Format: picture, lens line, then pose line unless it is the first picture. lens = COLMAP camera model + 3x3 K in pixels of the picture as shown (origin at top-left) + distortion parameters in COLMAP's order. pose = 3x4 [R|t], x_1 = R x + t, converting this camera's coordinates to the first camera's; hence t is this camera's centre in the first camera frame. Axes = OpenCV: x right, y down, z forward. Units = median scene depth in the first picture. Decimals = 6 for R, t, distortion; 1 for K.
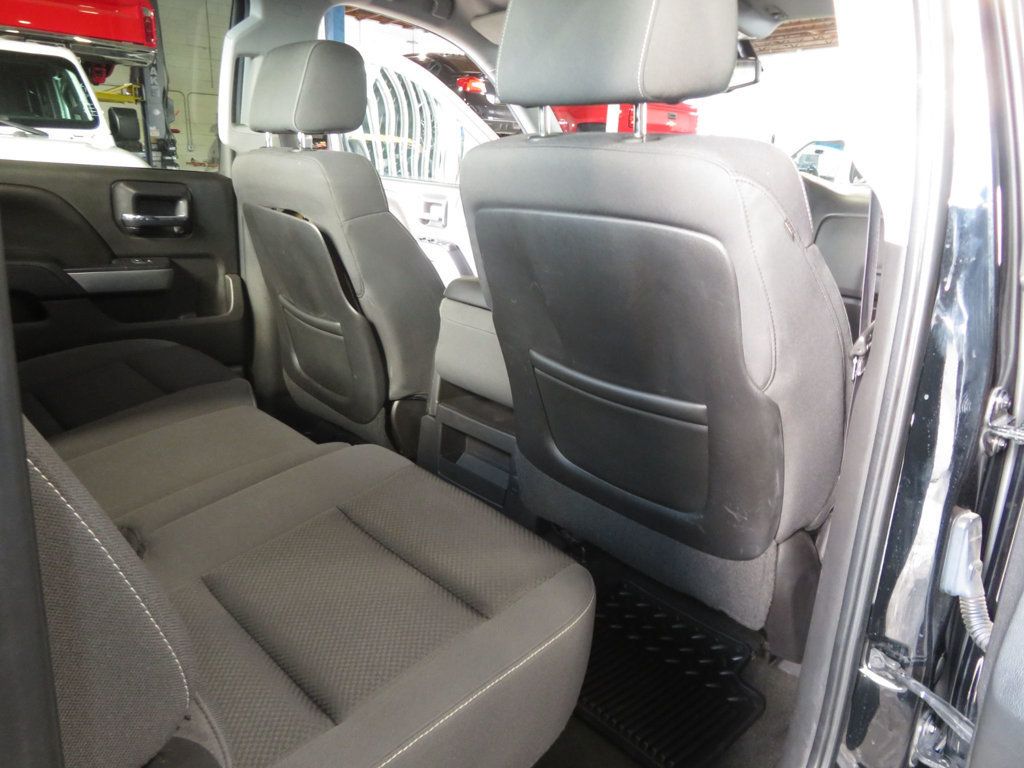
lens RADIAL K [[721.0, 0, 512.0], [0, 721.0, 384.0], [0, 0, 1]] dist [-0.011925, -0.002112]
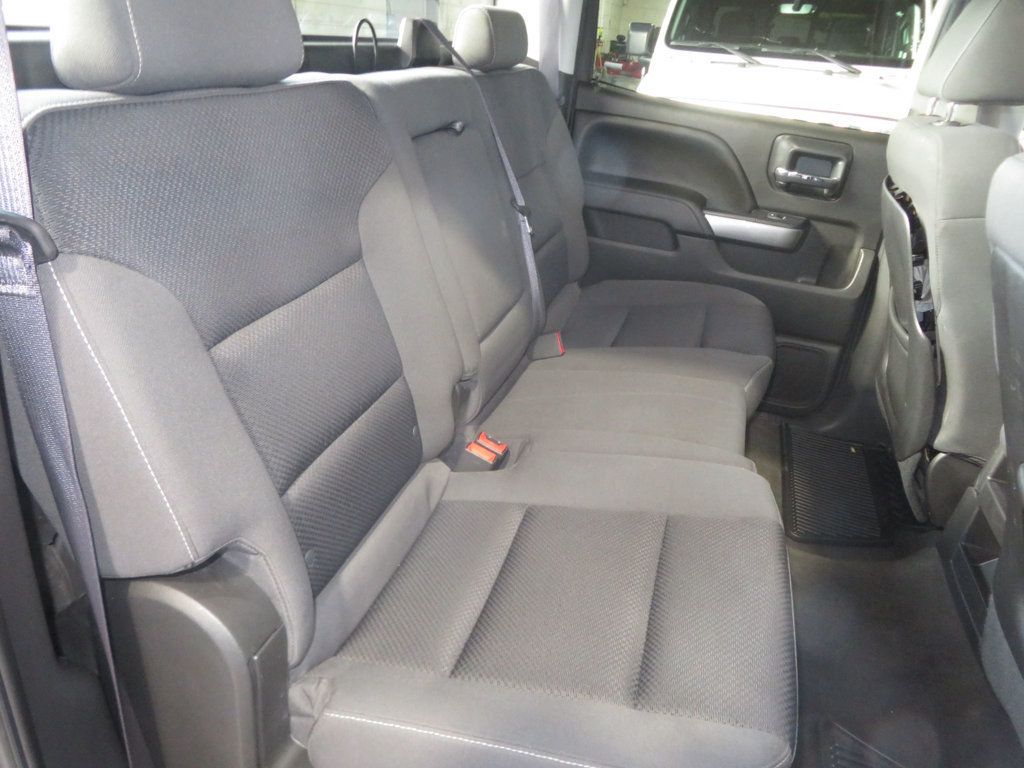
lens RADIAL K [[740.2, 0, 518.8], [0, 740.2, 383.2], [0, 0, 1]] dist [0.000484, 0.004574]
pose [[0.507788, 0.370317, -0.777828, 0.206585], [-0.315270, 0.920143, 0.232255, -0.089199], [0.801721, 0.127289, 0.583988, 0.145470]]
